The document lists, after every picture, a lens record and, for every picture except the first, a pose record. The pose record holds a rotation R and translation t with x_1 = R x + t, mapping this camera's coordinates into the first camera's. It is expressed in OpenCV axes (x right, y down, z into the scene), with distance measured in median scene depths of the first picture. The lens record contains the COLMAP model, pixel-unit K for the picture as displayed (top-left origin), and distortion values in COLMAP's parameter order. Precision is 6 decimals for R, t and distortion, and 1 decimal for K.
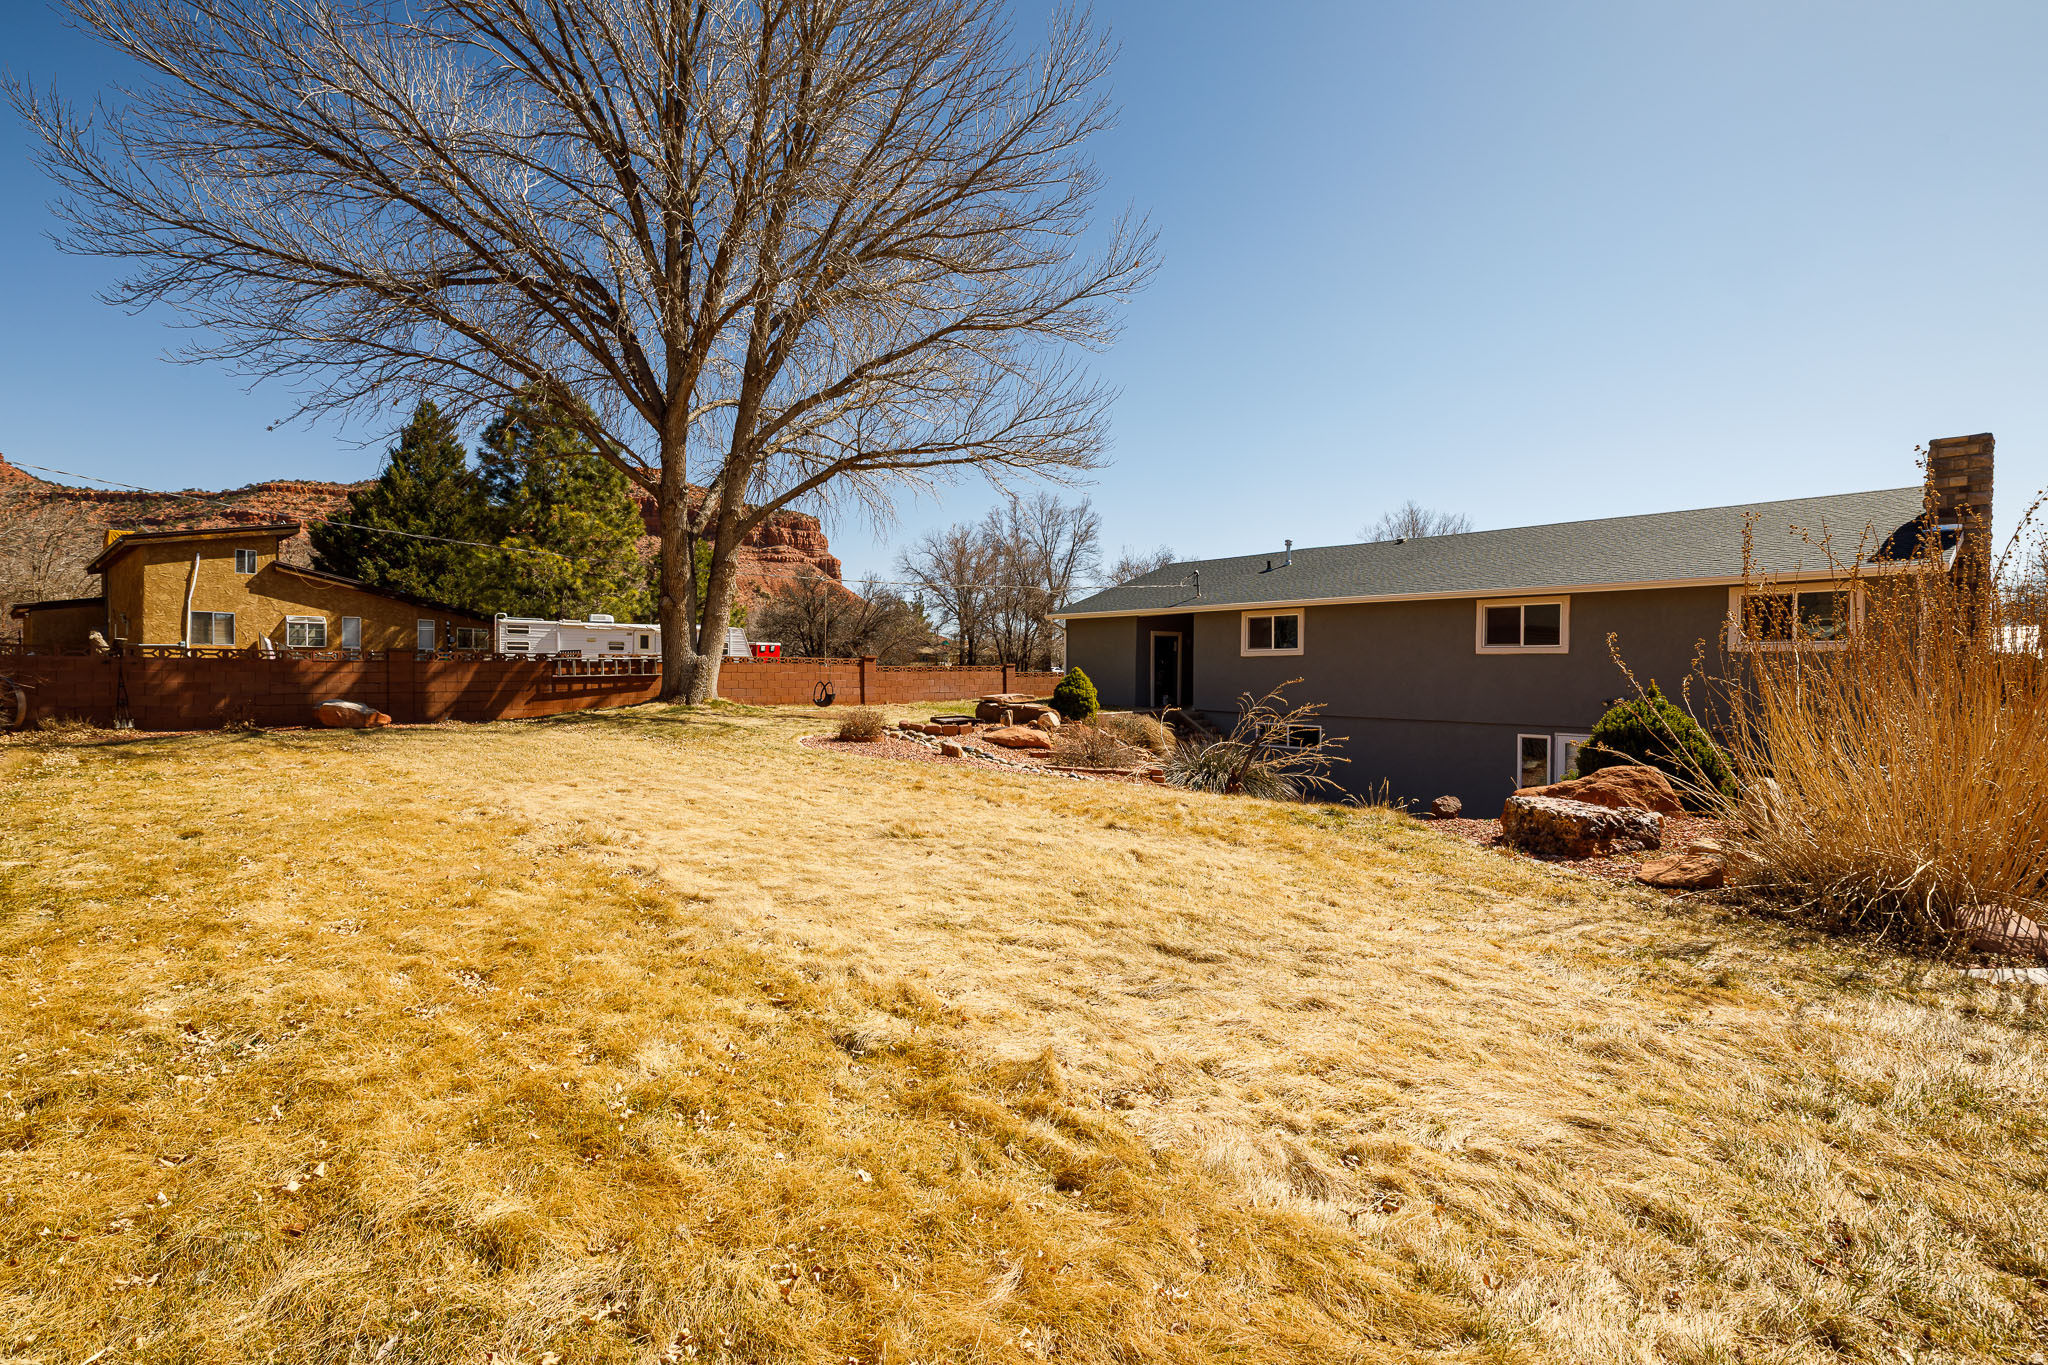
lens RADIAL K [[928.5, 0, 1021.4], [0, 928.5, 670.6], [0, 0, 1]] dist [0.002585, 0.000452]
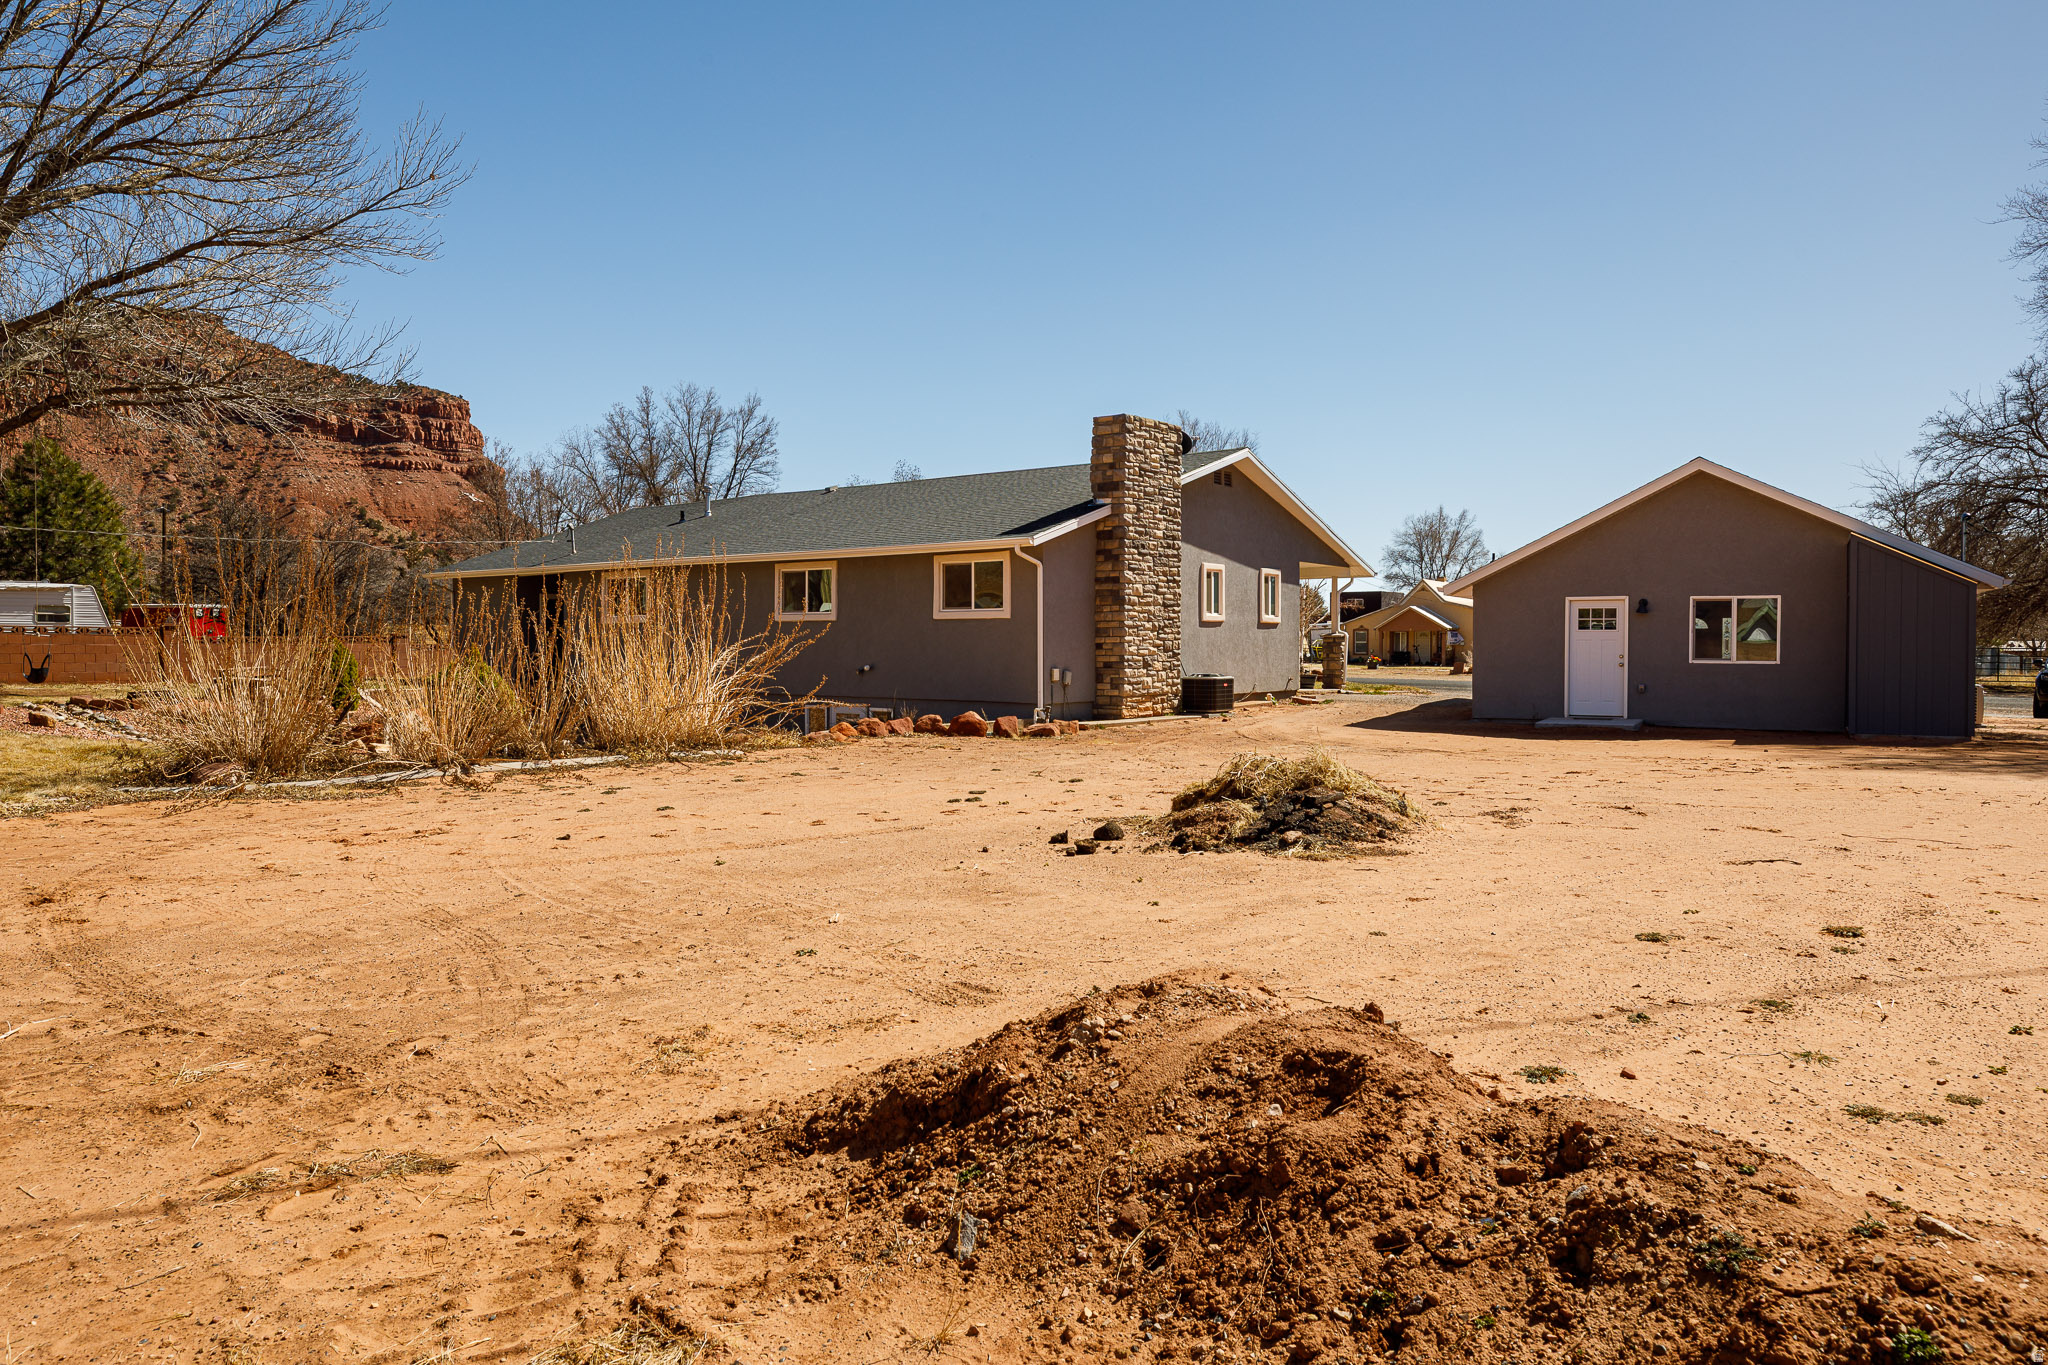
lens RADIAL K [[1401.1, 0, 1029.4], [0, 1401.1, 684.6], [0, 0, 1]] dist [-0.000933, -0.002526]
pose [[0.986934, -0.011377, 0.160724, 0.119813], [0.006235, 0.999454, 0.032461, 0.000878], [-0.161006, -0.031034, 0.986465, -0.107224]]
